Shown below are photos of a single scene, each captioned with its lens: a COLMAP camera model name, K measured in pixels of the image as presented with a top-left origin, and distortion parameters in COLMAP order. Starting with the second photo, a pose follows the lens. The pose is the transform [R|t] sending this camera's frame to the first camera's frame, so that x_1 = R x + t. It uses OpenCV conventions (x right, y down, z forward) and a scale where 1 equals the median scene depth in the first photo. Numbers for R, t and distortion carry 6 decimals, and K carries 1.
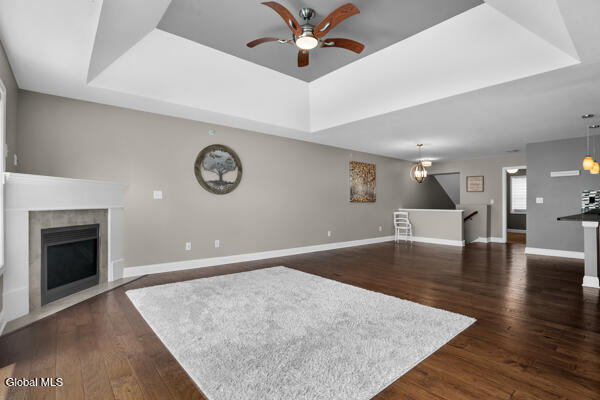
lens RADIAL K [[294.8, 0, 302.2], [0, 294.8, 196.7], [0, 0, 1]] dist [-0.035368, -0.000045]
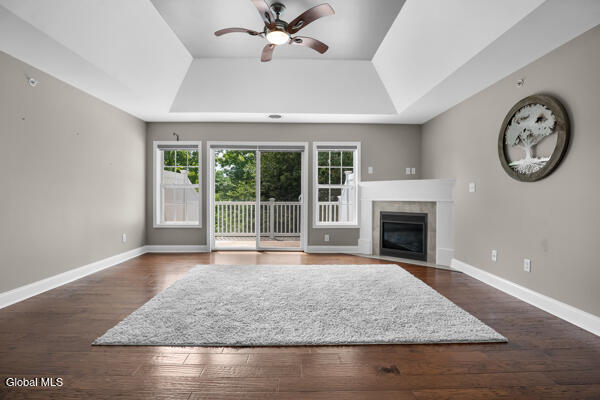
lens RADIAL K [[294.8, 0, 302.2], [0, 294.8, 196.7], [0, 0, 1]] dist [-0.035368, -0.000045]
pose [[-0.635211, -0.003364, -0.772331, 0.610013], [0.010305, 0.999865, -0.012831, 0.032368], [0.772270, -0.016110, -0.635090, 1.381035]]
